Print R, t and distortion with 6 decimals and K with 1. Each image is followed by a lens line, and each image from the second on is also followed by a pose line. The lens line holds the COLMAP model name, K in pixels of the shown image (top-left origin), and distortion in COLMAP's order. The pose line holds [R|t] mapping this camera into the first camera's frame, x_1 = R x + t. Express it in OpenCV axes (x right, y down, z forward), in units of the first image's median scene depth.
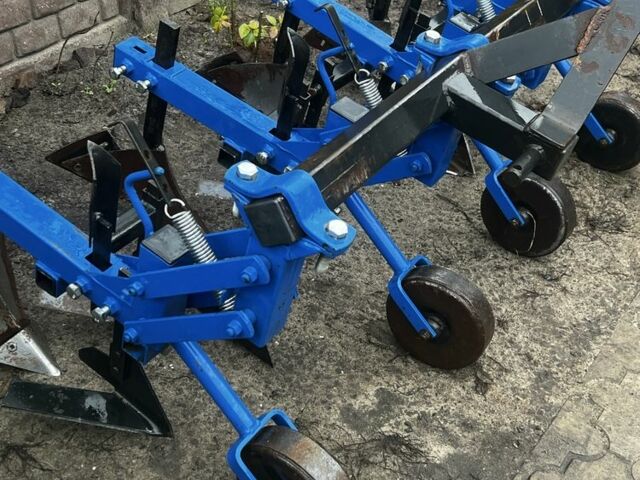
lens RADIAL K [[891.0, 0, 320.0], [0, 891.0, 240.0], [0, 0, 1]] dist [0.194237, -0.587986]
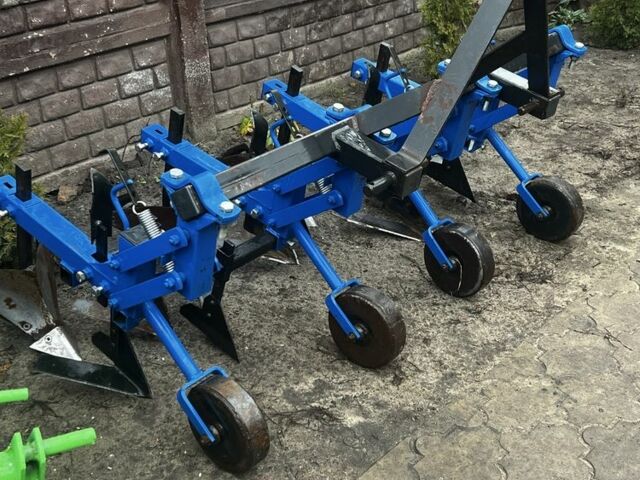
lens RADIAL K [[891.0, 0, 320.0], [0, 891.0, 240.0], [0, 0, 1]] dist [0.194237, -0.587986]
pose [[0.991869, 0.008519, -0.126981, 0.229290], [-0.029984, 0.985312, -0.168111, 0.182470], [0.123683, 0.170551, 0.977556, -0.294731]]
